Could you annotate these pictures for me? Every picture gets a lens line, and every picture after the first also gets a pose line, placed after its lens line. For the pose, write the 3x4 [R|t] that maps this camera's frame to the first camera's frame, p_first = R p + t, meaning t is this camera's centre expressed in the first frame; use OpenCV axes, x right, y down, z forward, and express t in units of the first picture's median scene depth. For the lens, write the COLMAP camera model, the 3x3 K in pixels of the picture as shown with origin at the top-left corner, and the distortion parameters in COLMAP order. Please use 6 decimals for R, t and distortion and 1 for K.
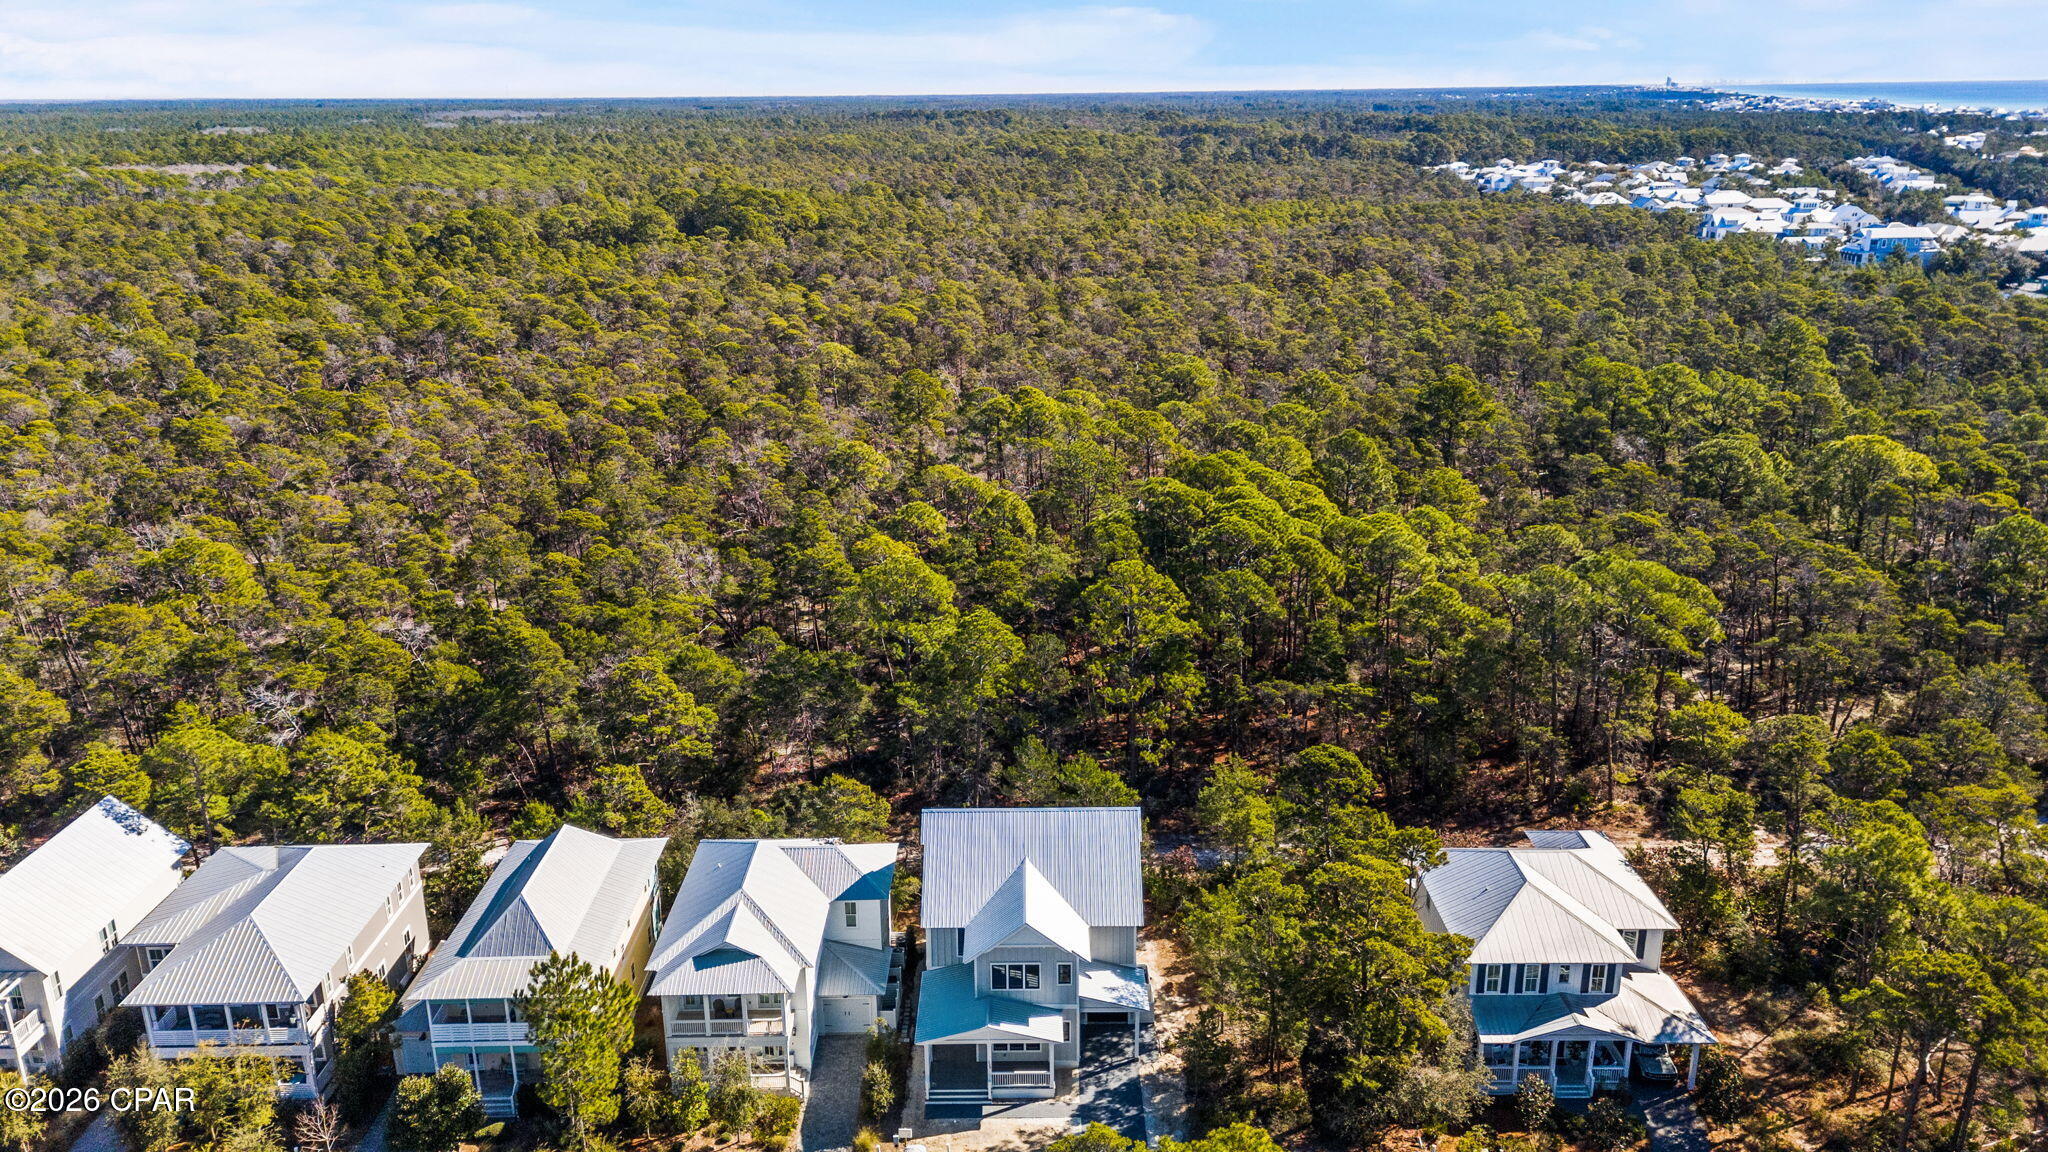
lens RADIAL K [[1507.7, 0, 1024.0], [0, 1507.7, 576.0], [0, 0, 1]] dist [0.080573, -0.071992]
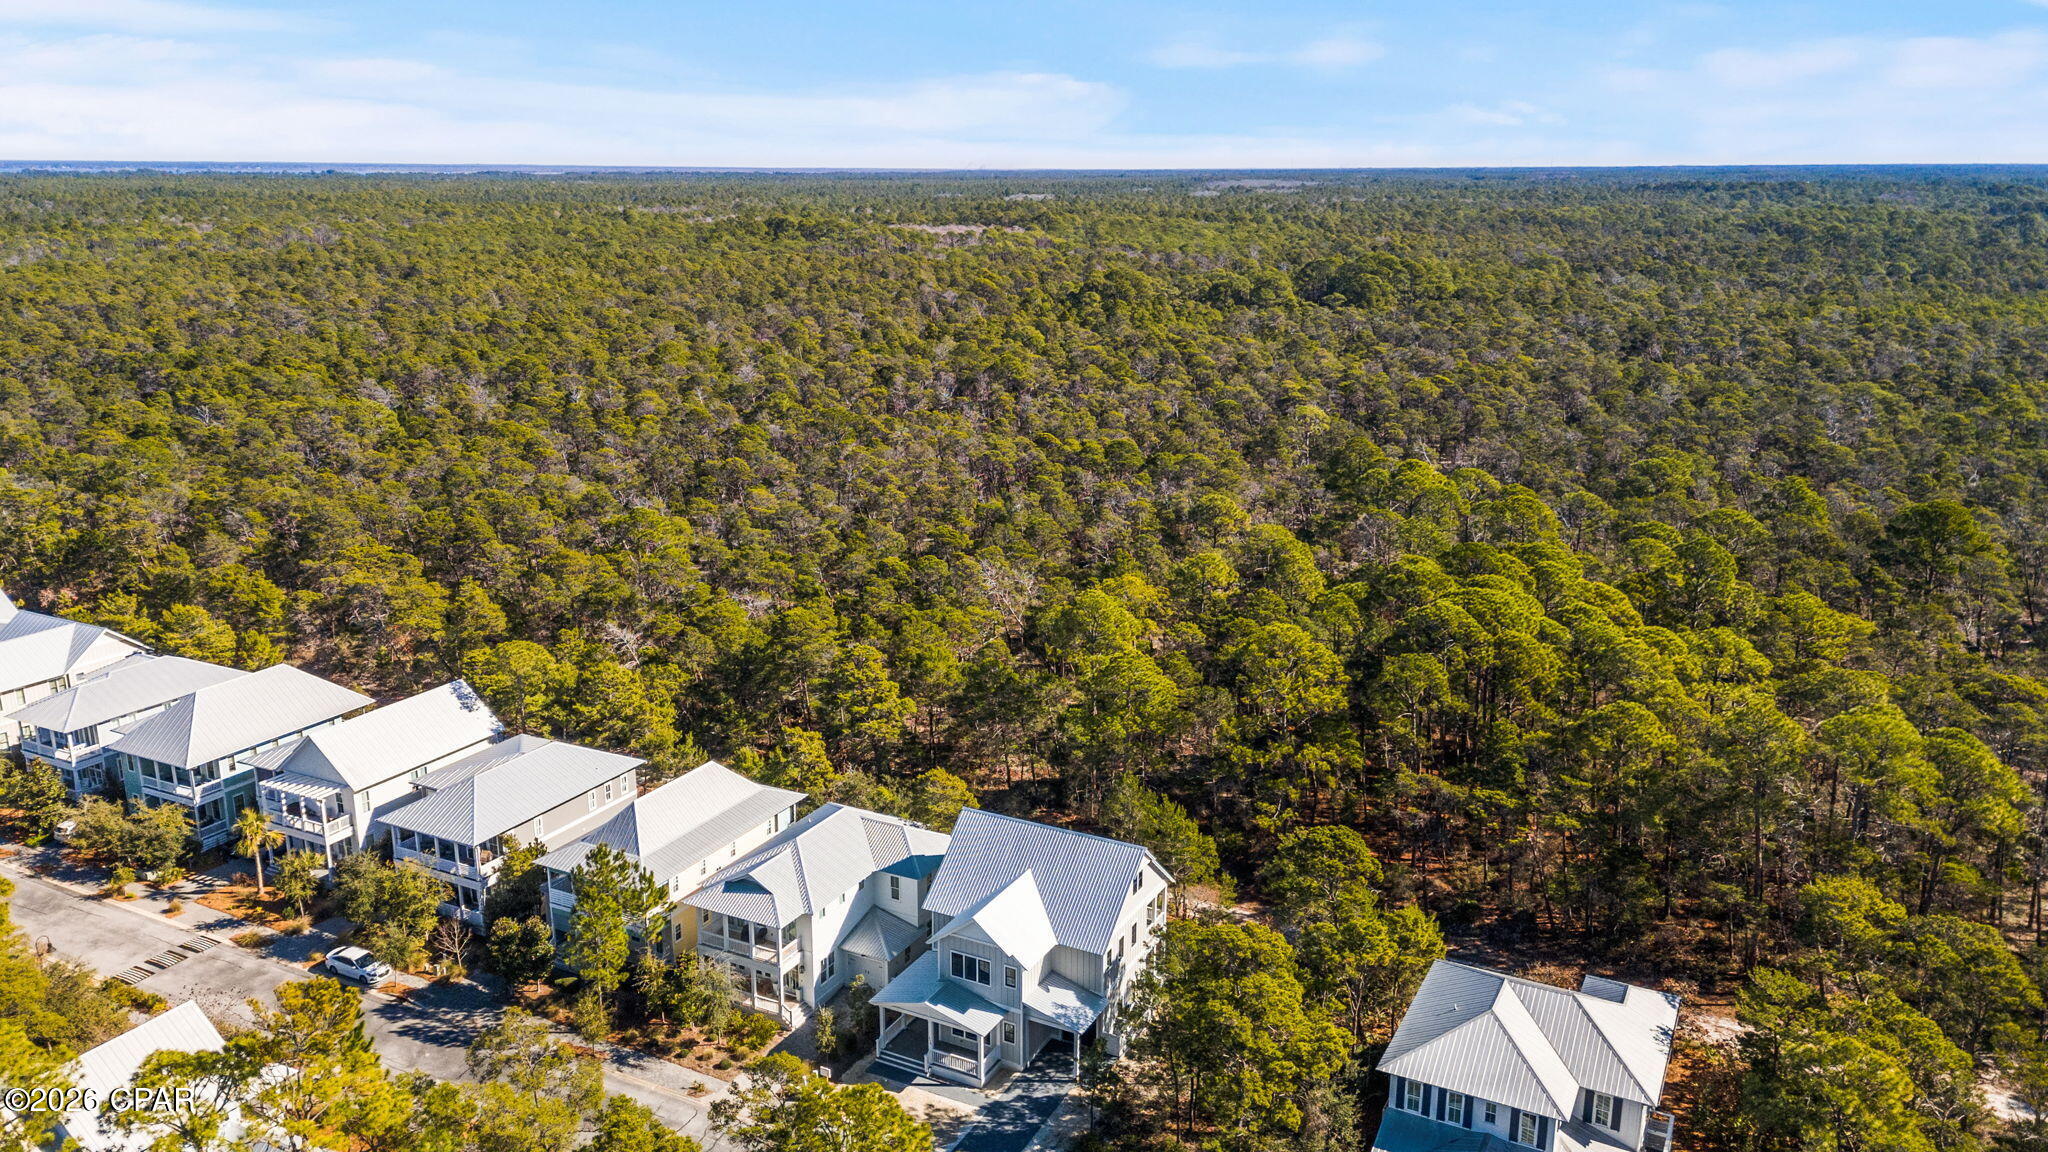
lens RADIAL K [[1550.8, 0, 1024.0], [0, 1550.8, 576.0], [0, 0, 1]] dist [0.069406, -0.008596]
pose [[0.882733, 0.132329, -0.450856, 0.475908], [-0.154708, 0.987875, -0.012955, -0.002549], [0.443676, 0.081187, 0.892502, 0.005909]]
